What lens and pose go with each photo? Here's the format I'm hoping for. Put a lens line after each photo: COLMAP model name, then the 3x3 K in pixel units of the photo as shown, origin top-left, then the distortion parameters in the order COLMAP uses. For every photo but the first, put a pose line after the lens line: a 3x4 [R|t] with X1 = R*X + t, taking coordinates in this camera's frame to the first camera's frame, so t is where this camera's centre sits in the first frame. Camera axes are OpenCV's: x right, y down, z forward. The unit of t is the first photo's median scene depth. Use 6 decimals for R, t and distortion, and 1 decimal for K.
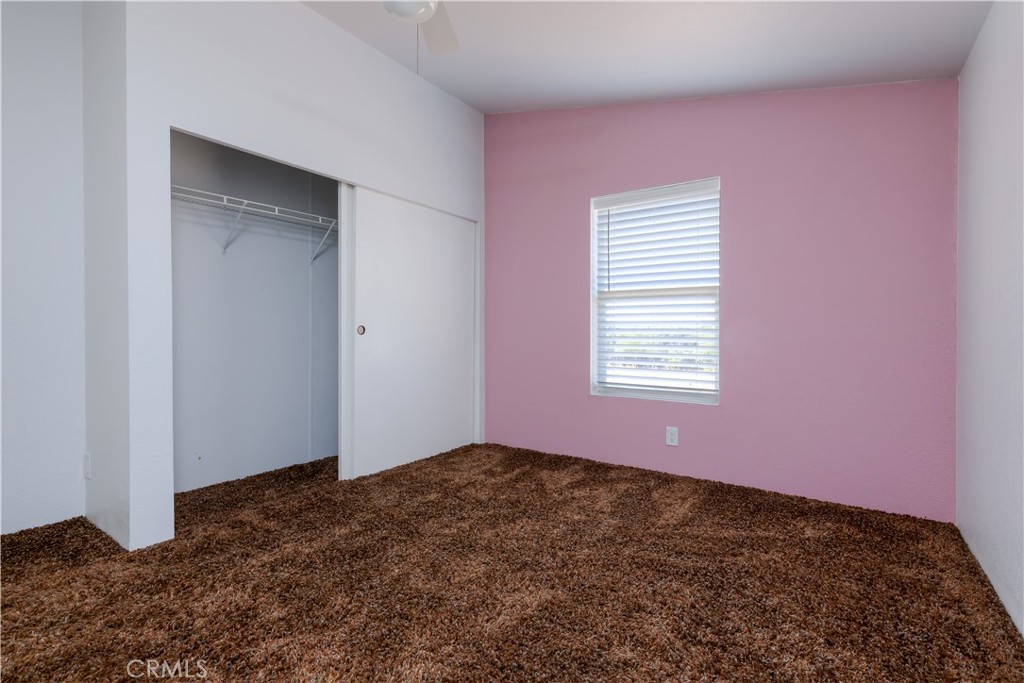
lens RADIAL K [[469.9, 0, 510.8], [0, 469.9, 336.6], [0, 0, 1]] dist [0.001092, -0.000288]
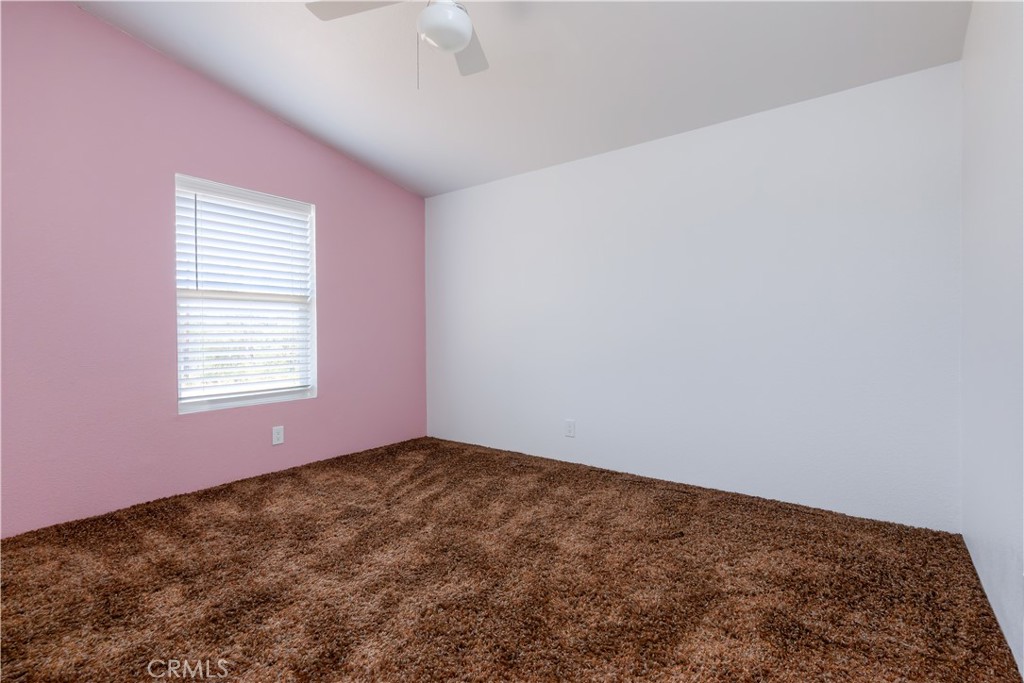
lens RADIAL K [[469.9, 0, 510.9], [0, 469.9, 337.4], [0, 0, 1]] dist [0.001092, -0.000288]
pose [[0.046298, -0.014867, 0.998817, -0.678534], [0.022616, 0.999649, 0.013831, -0.008949], [-0.998672, 0.021949, 0.046618, 0.425971]]
